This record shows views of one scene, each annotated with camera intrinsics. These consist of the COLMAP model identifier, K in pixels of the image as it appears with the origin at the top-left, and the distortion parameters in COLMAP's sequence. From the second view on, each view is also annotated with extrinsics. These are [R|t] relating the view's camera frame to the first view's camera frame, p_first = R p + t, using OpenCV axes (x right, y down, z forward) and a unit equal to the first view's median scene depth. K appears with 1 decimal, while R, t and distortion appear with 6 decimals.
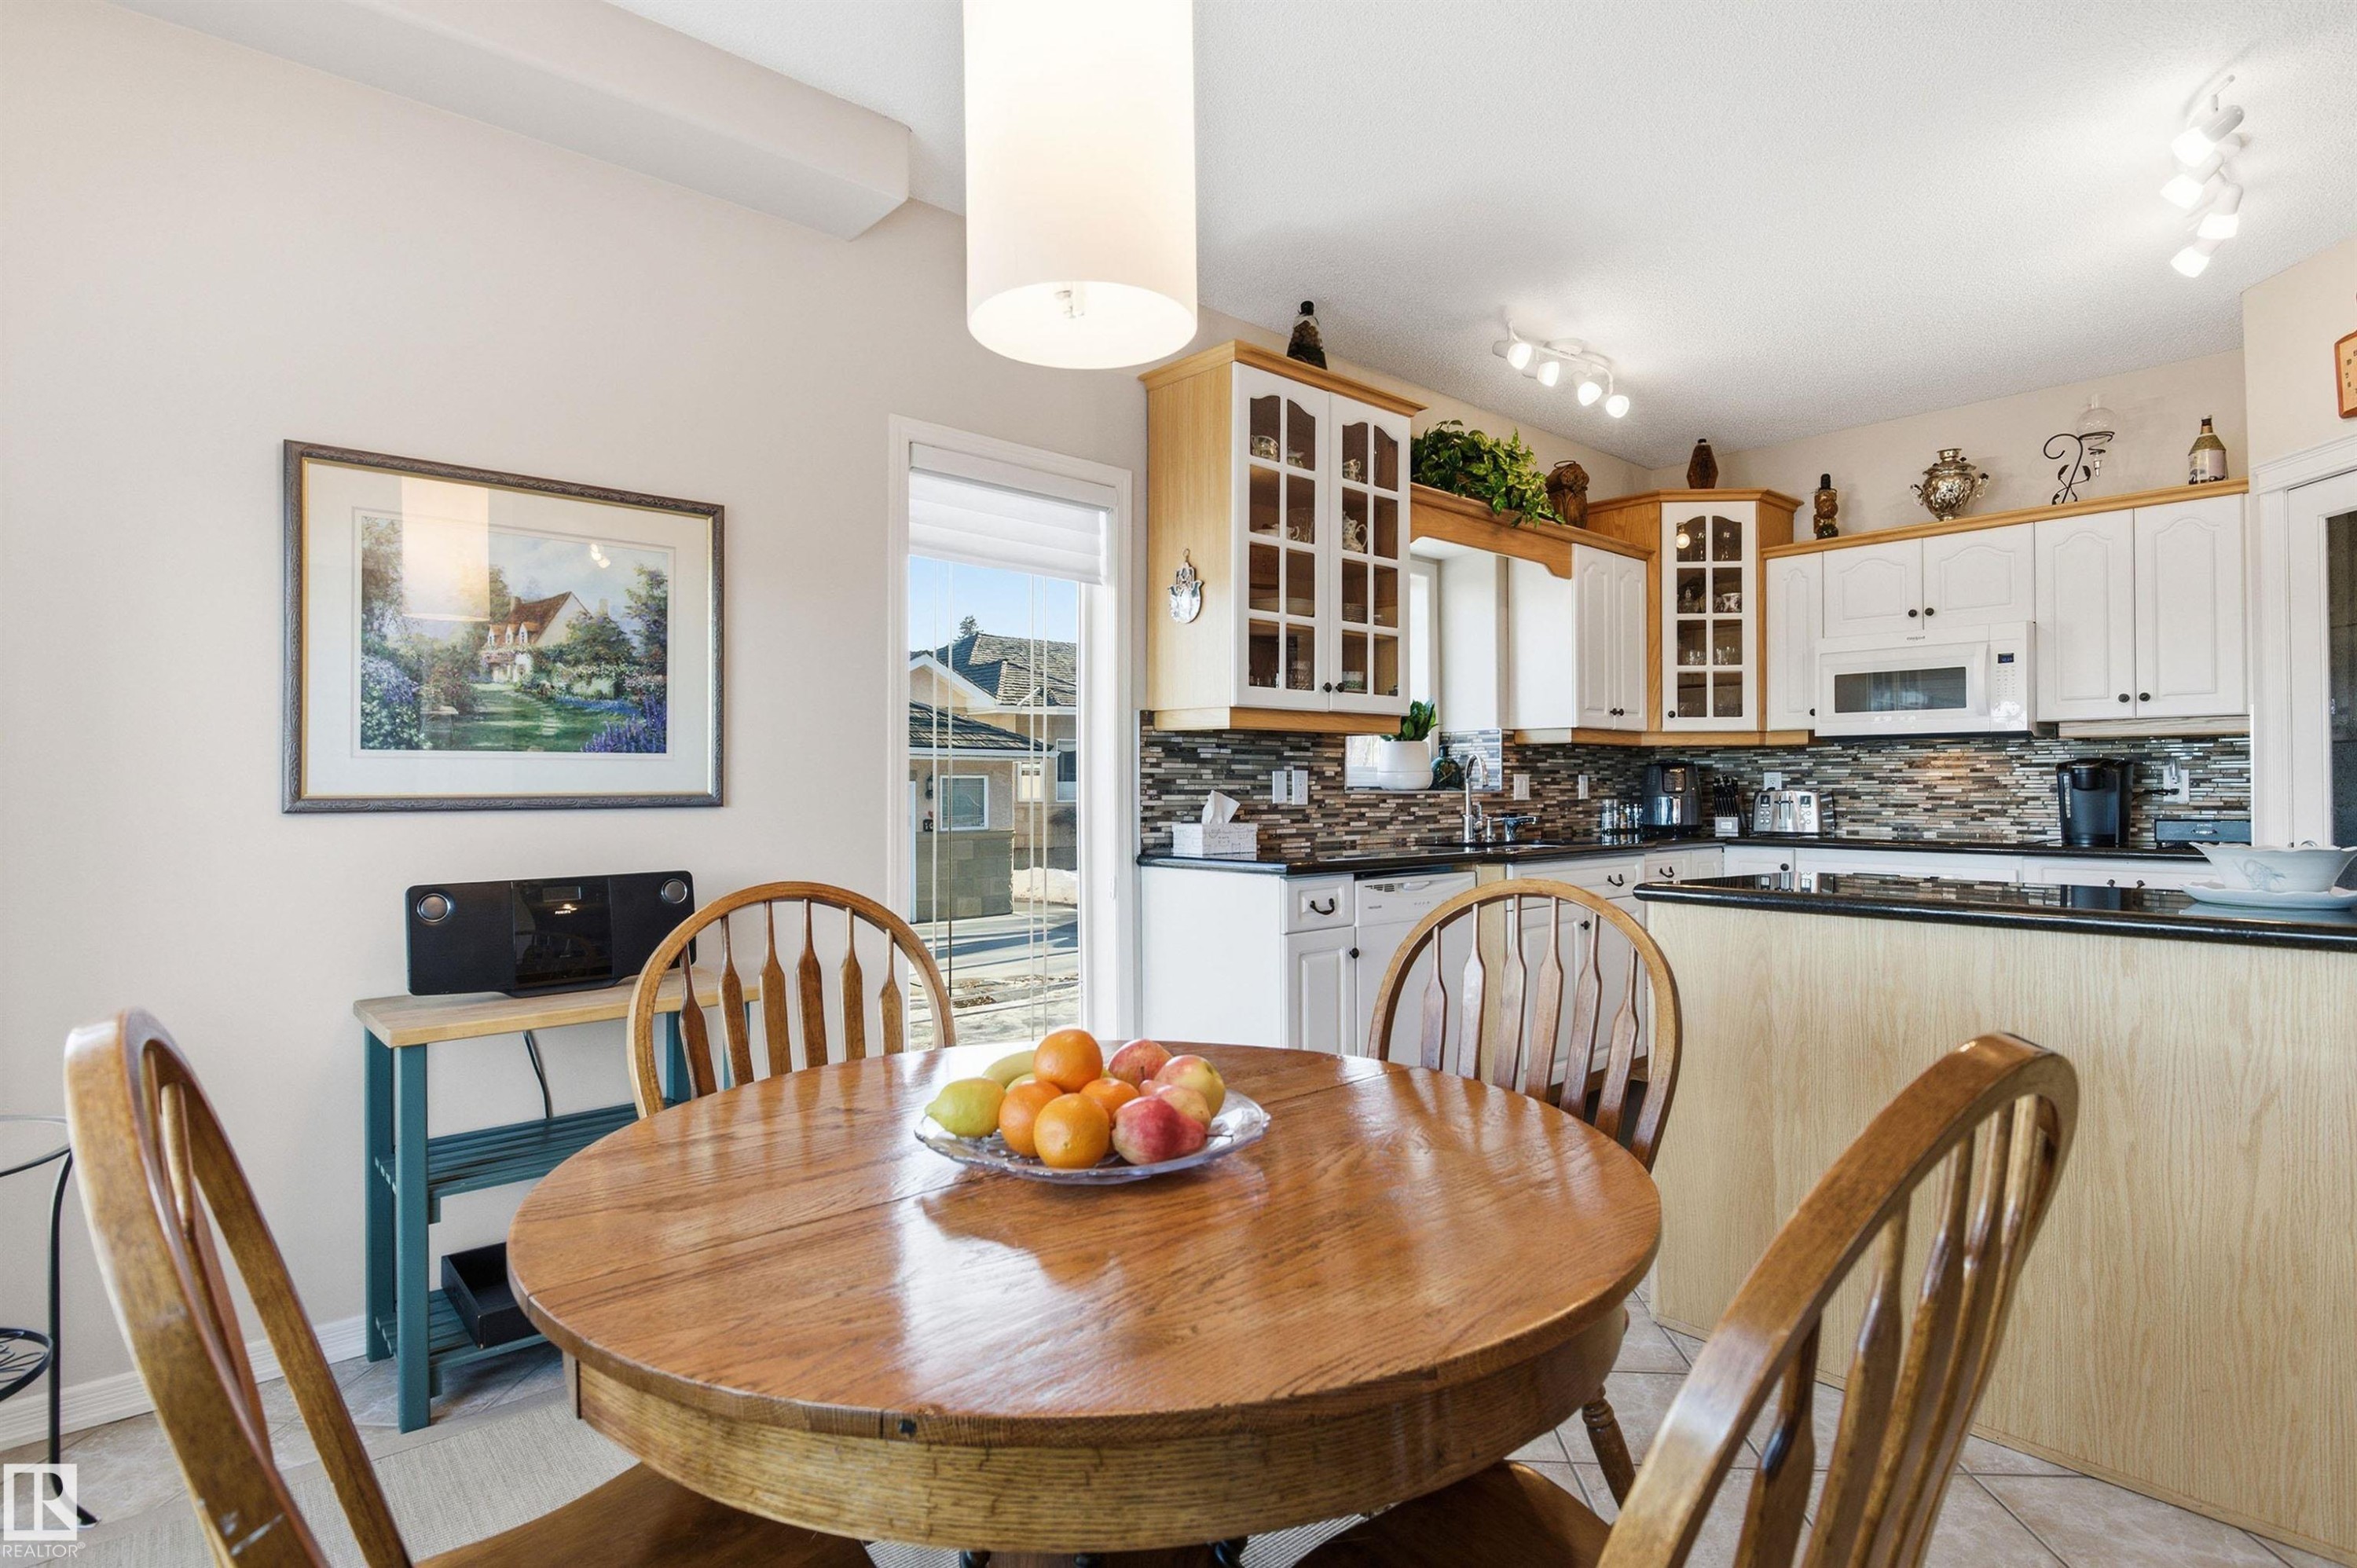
lens RADIAL K [[1215.1, 0, 1182.7], [0, 1215.1, 770.7], [0, 0, 1]] dist [-0.000813, -0.001101]
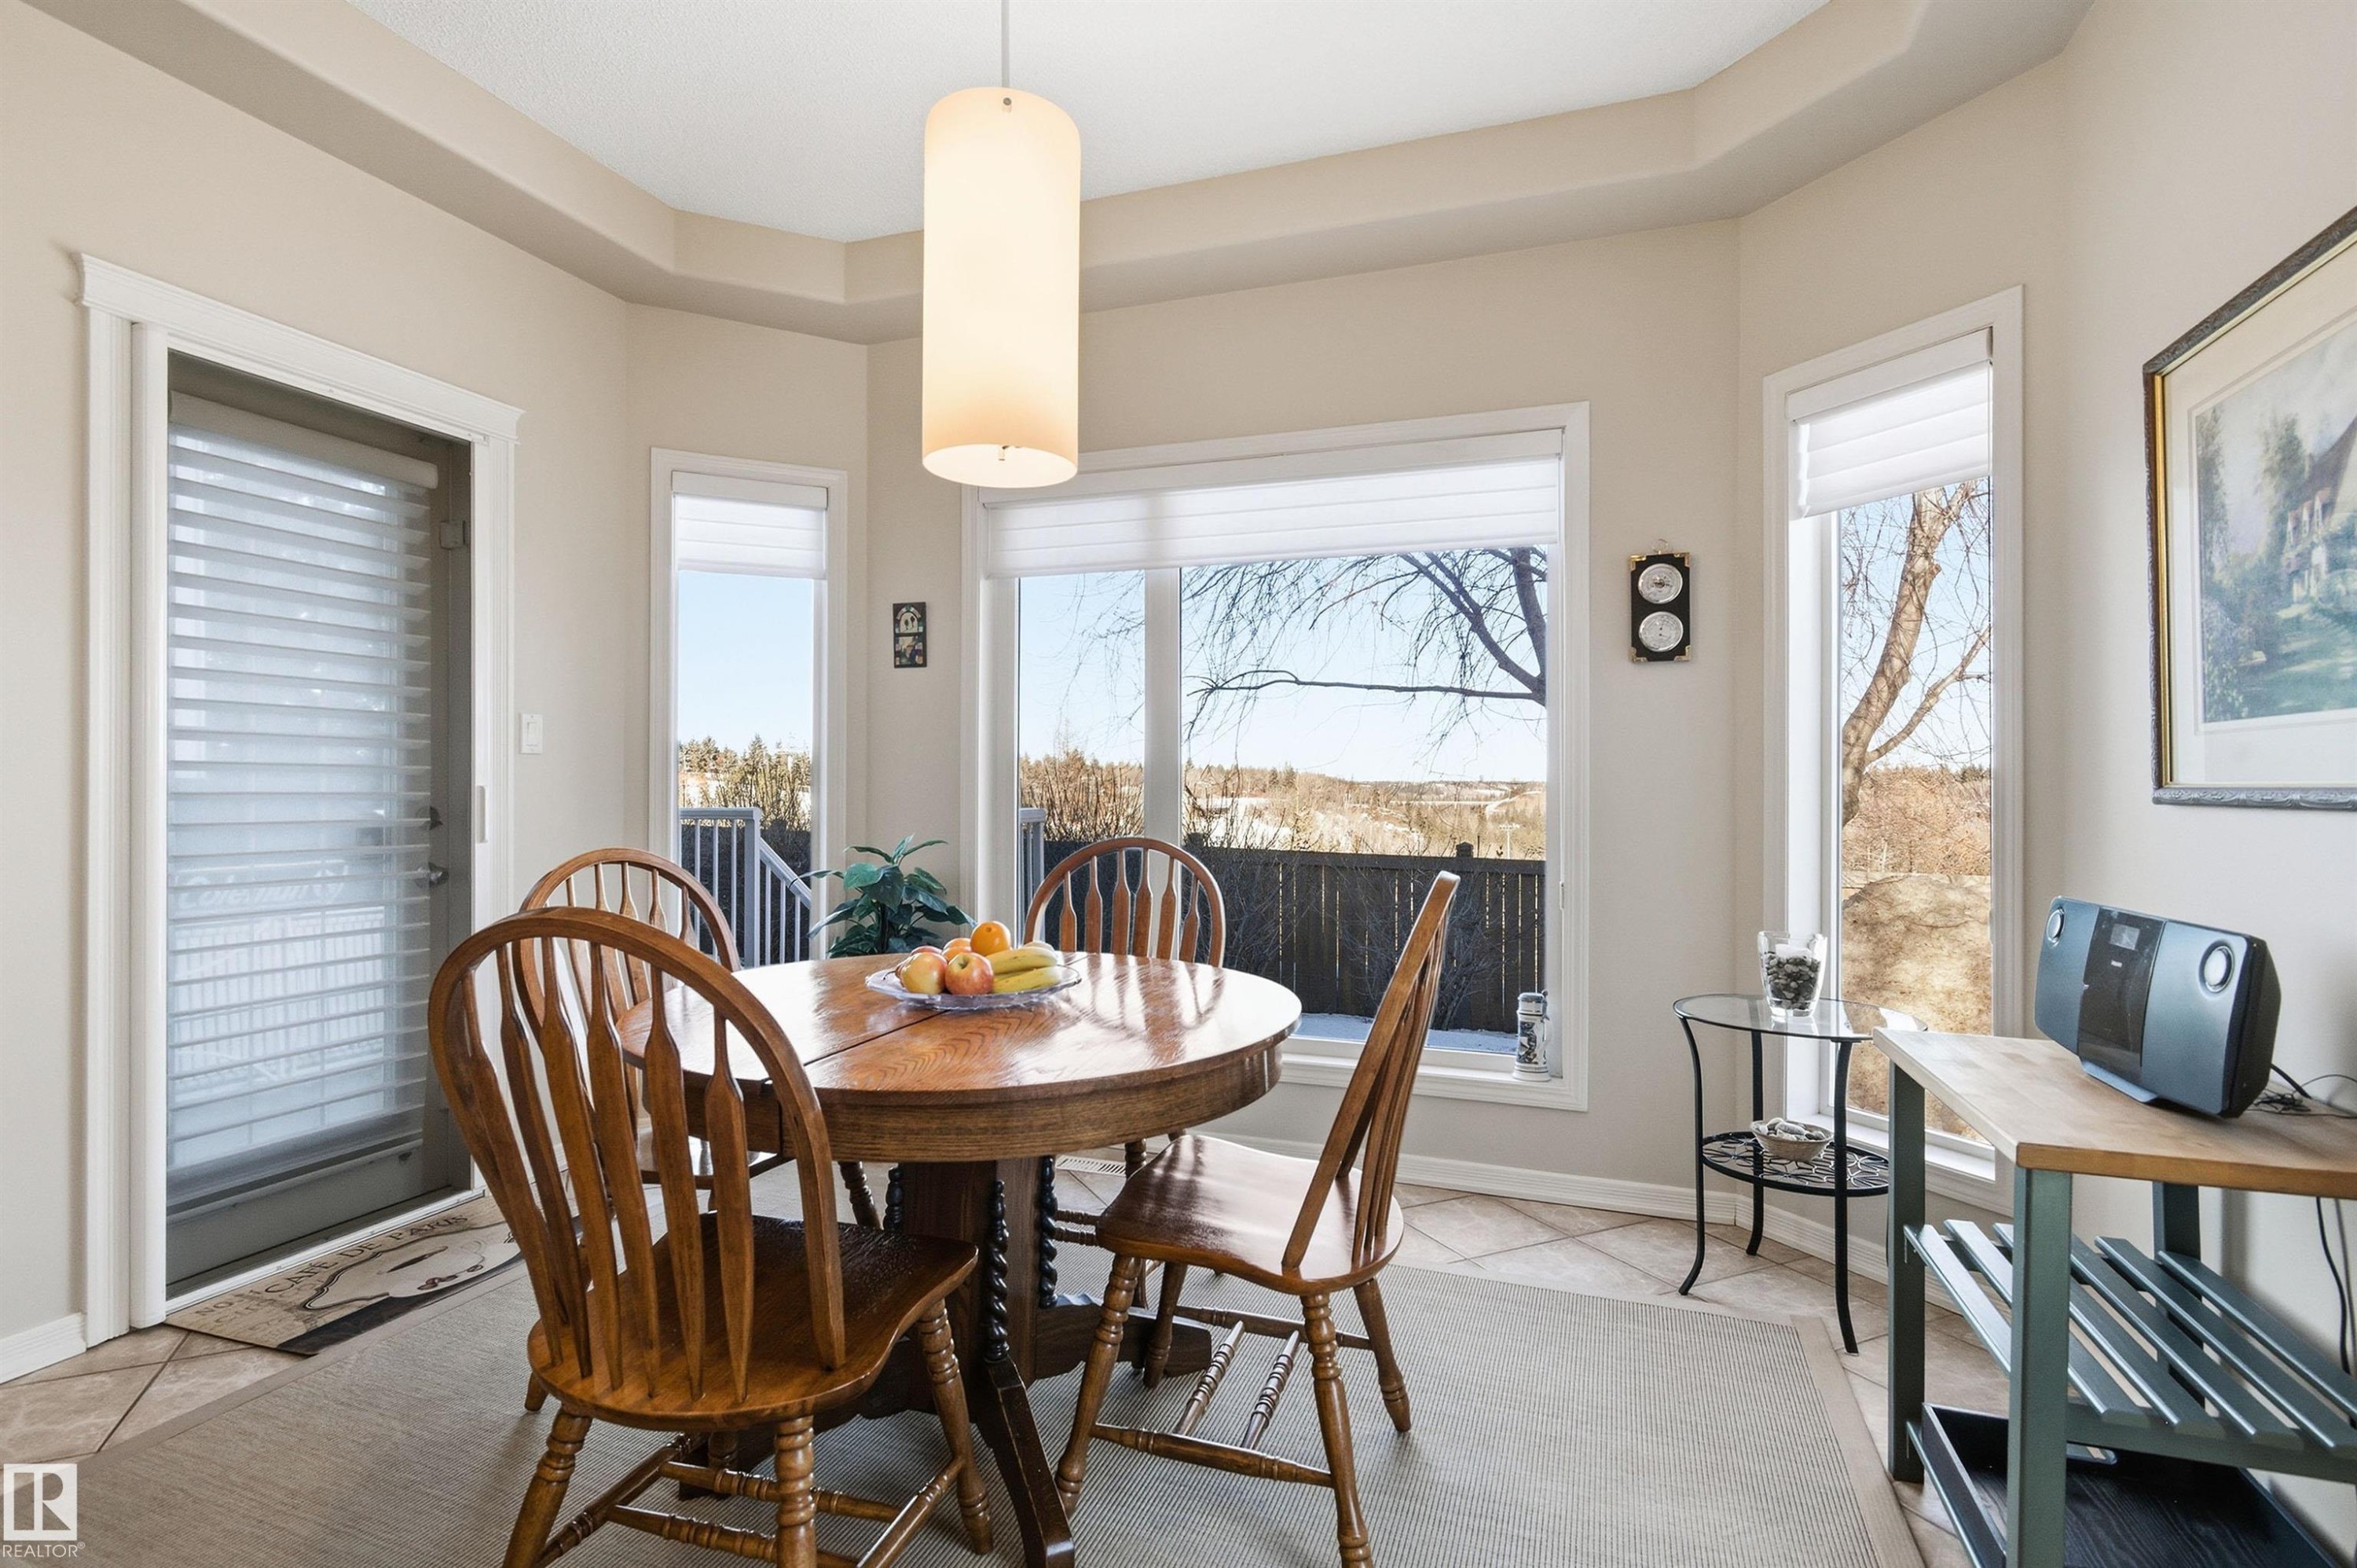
lens RADIAL K [[1121.9, 0, 1186.1], [0, 1121.9, 792.3], [0, 0, 1]] dist [0.001371, -0.015379]
pose [[-0.878835, 0.003537, -0.477112, 0.117062], [0.004772, 0.999988, -0.001376, 0.012922], [0.477102, -0.003486, -0.878841, 0.724315]]
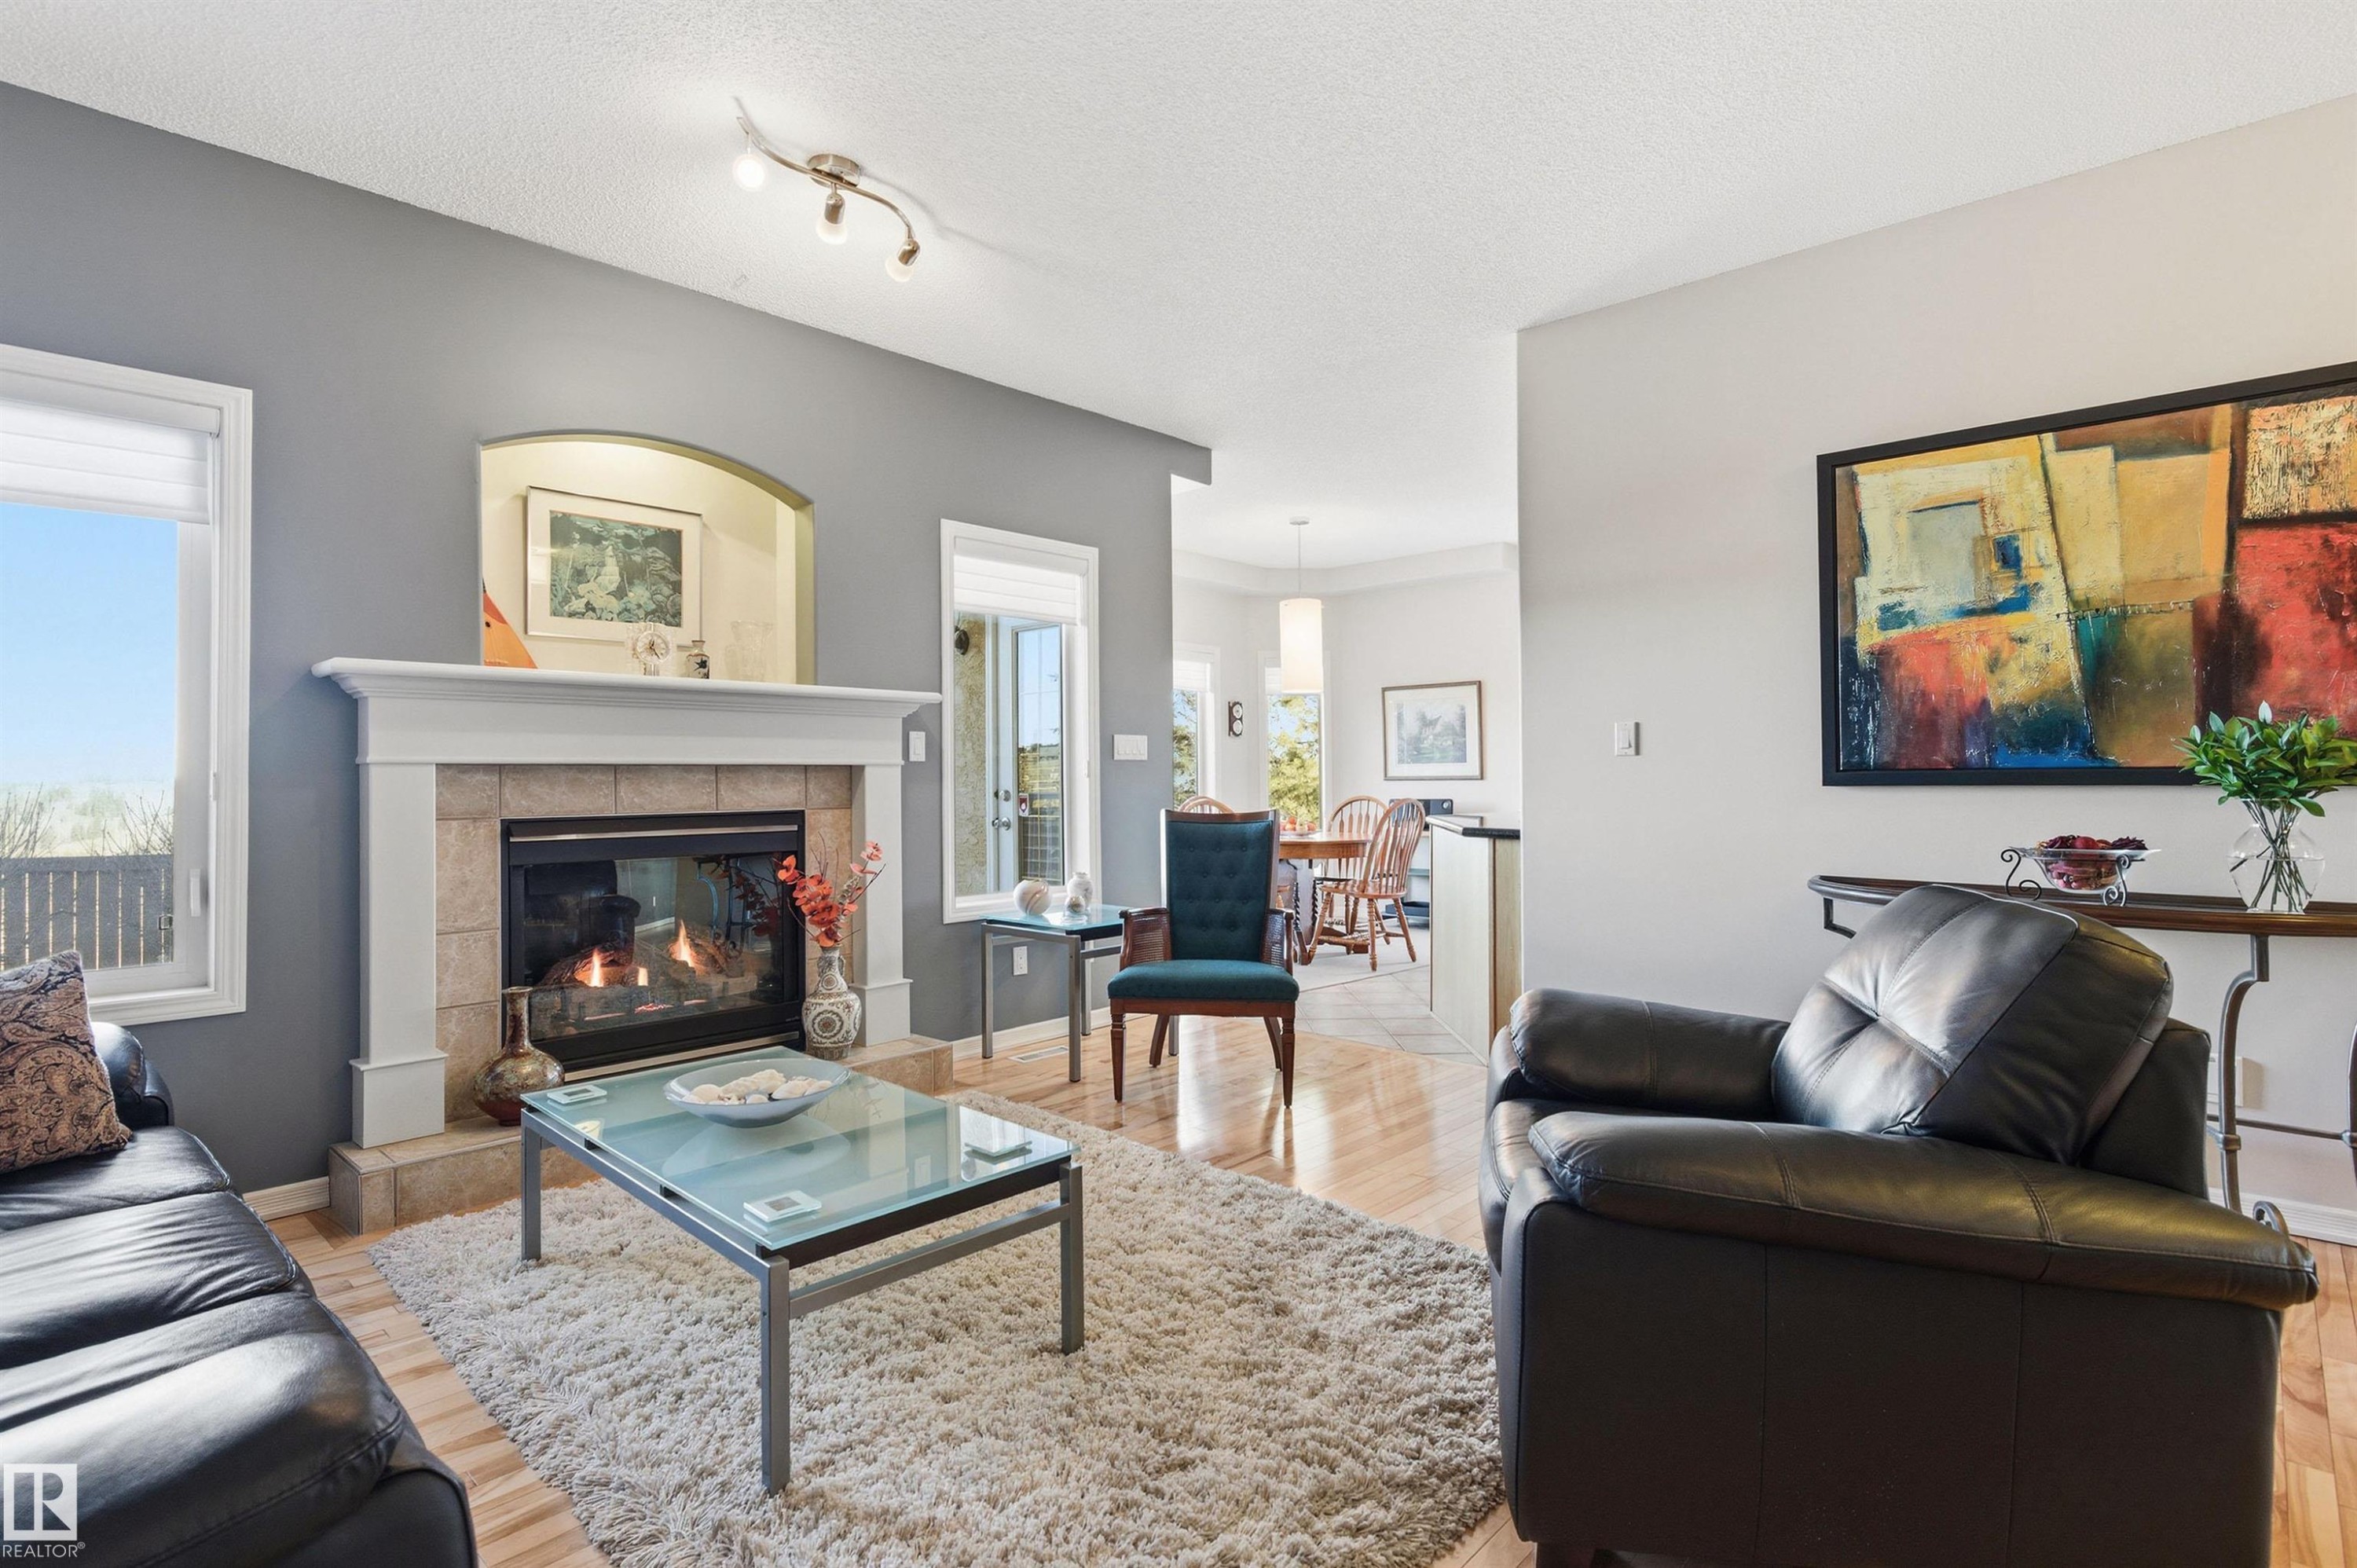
lens RADIAL K [[1162.5, 0, 1182.1], [0, 1162.5, 781.9], [0, 0, 1]] dist [0.008541, -0.005558]
pose [[0.085859, 0.005920, -0.996290, 1.624586], [0.017643, 0.999817, 0.007462, -0.000104], [0.996151, -0.018218, 0.085739, 0.003059]]
